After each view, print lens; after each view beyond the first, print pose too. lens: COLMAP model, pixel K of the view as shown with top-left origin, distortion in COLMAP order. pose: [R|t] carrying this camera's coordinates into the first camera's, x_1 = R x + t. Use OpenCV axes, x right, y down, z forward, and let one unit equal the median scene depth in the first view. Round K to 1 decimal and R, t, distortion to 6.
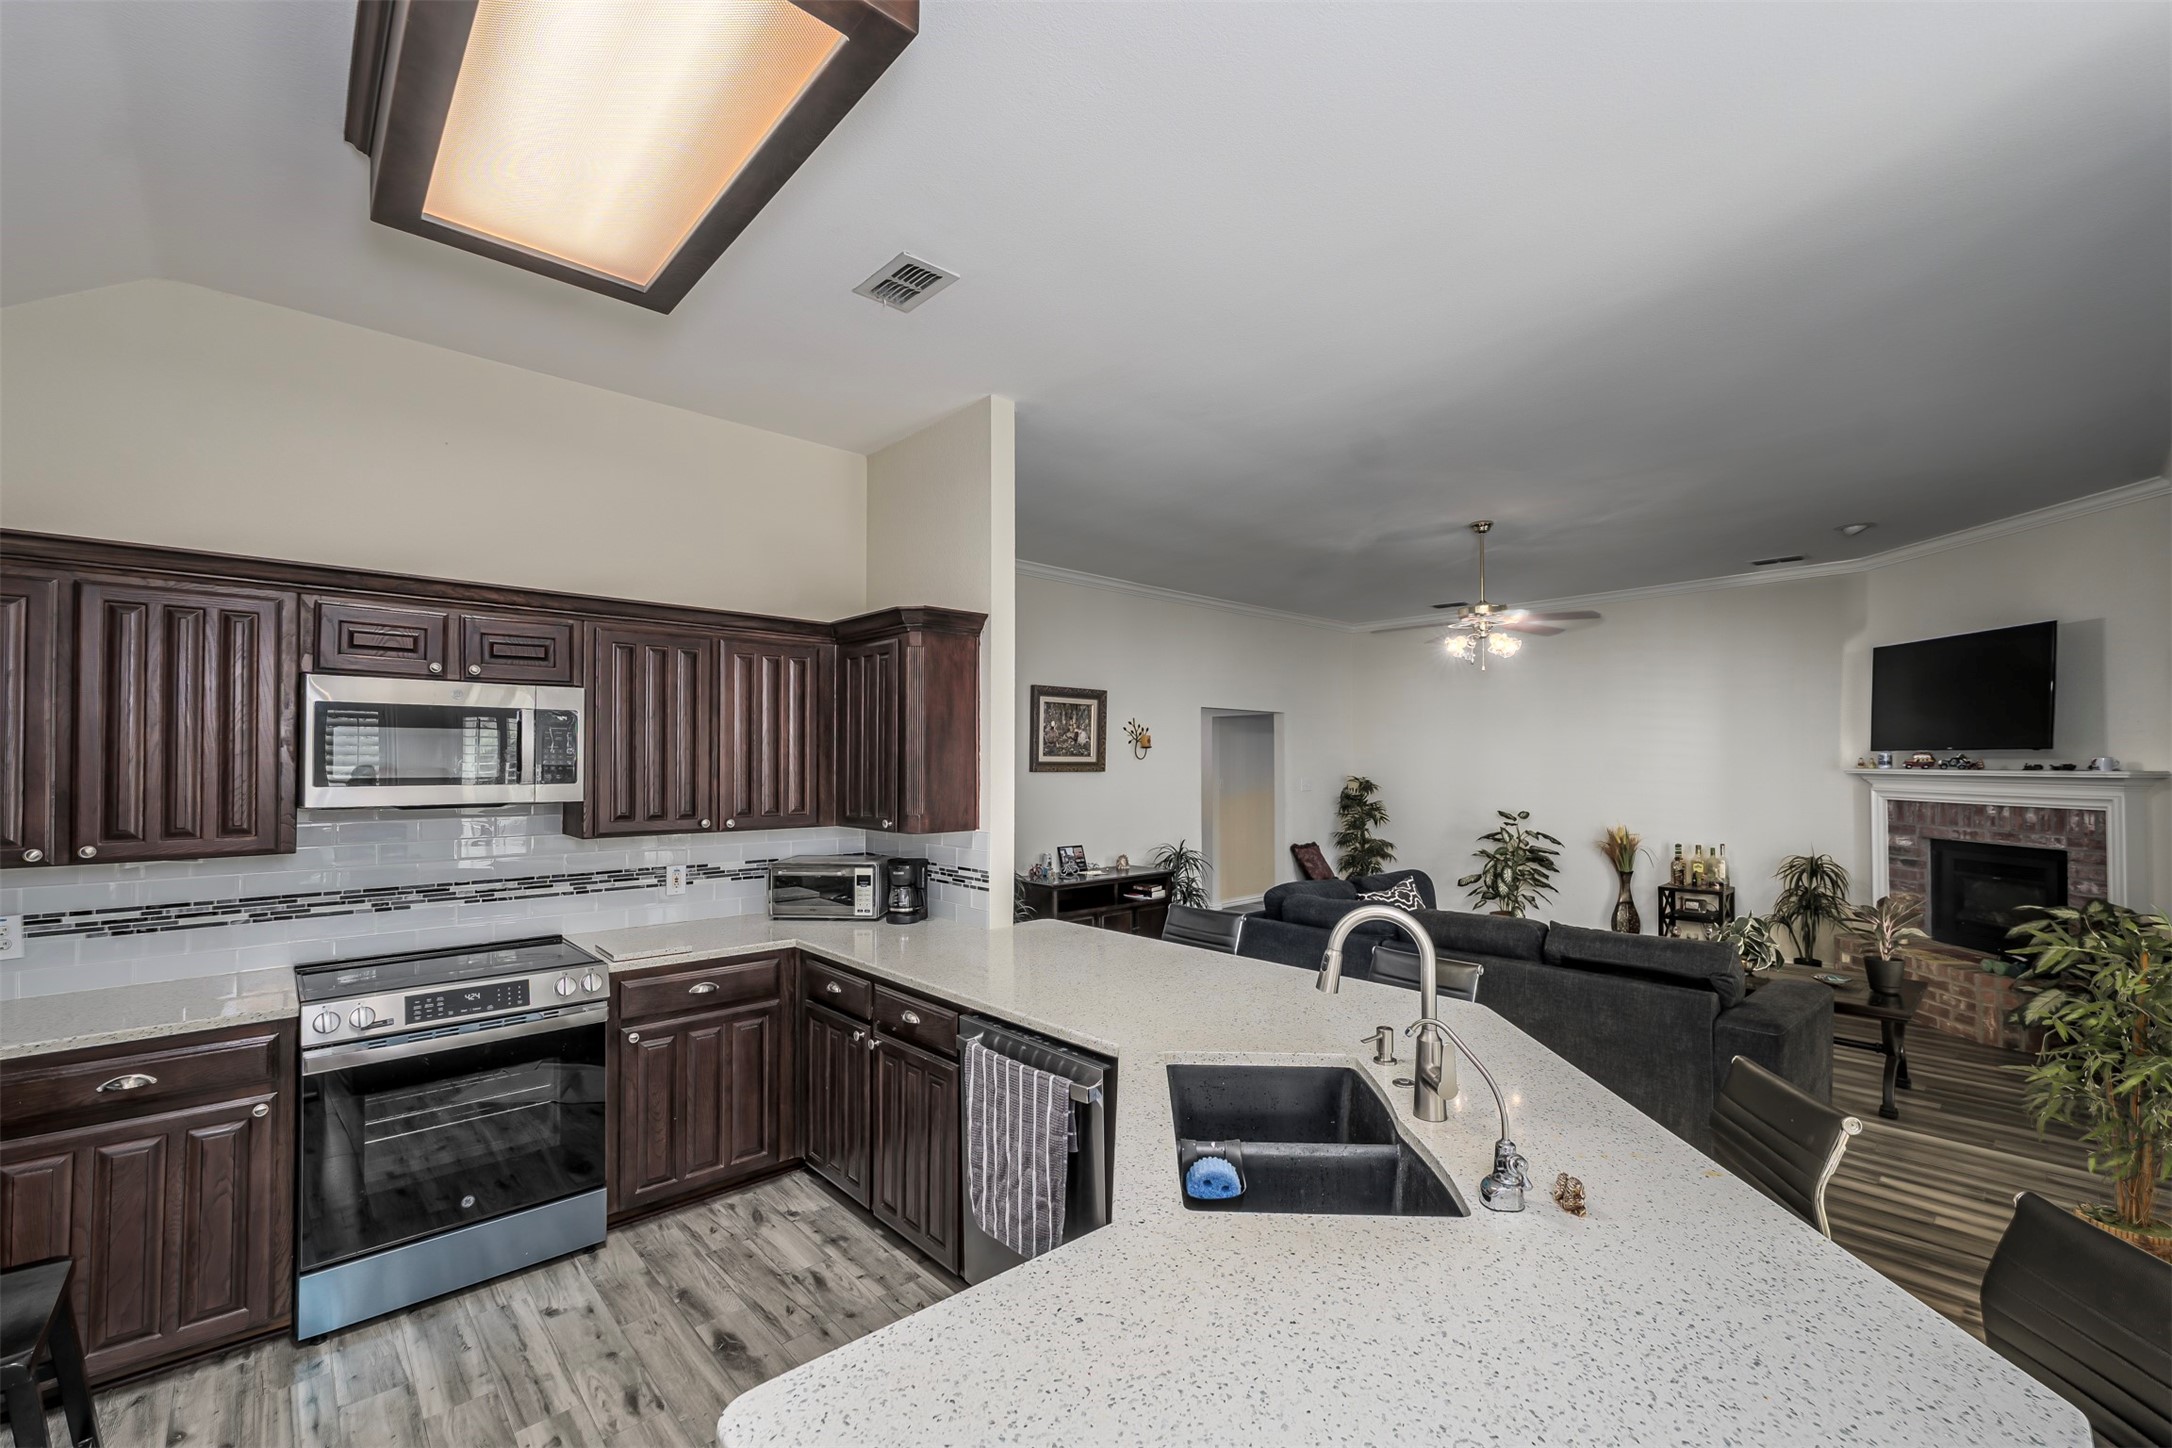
lens RADIAL K [[924.7, 0, 1084.2], [0, 924.7, 752.8], [0, 0, 1]] dist [0.000324, 0.000091]
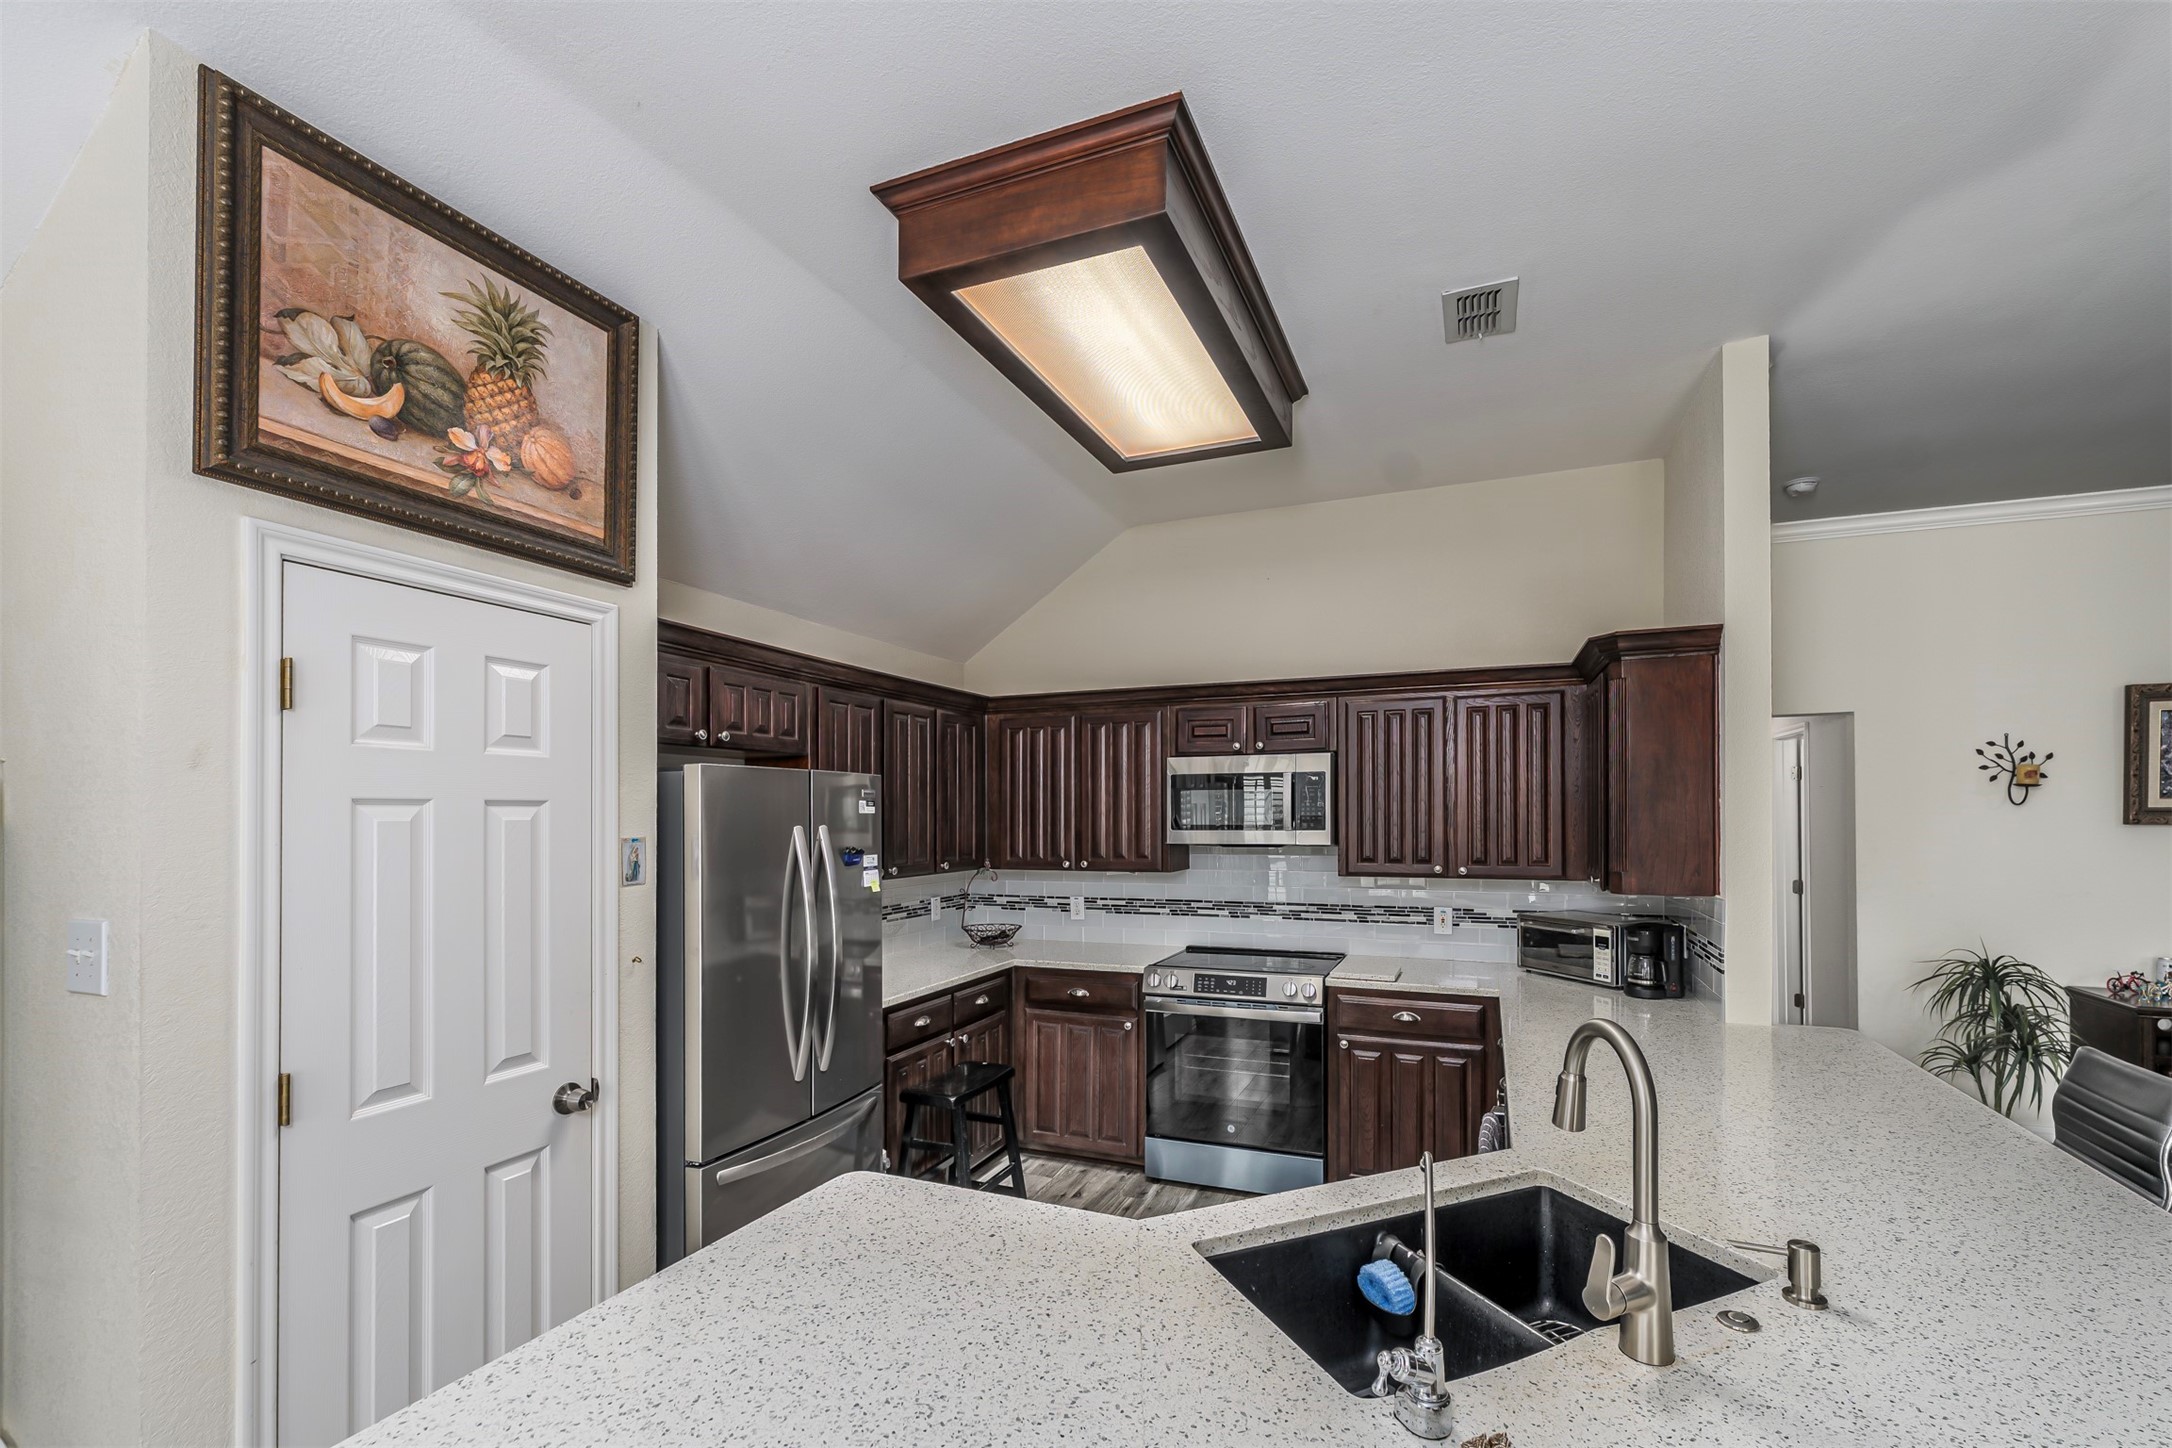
lens RADIAL K [[912.3, 0, 1085.7], [0, 912.3, 807.3], [0, 0, 1]] dist [0.000999, 0.000176]
pose [[0.419409, -0.008598, -0.907757, 0.436968], [0.014985, 0.999884, -0.002547, 0.000647], [0.907674, -0.012535, 0.419489, 0.203087]]
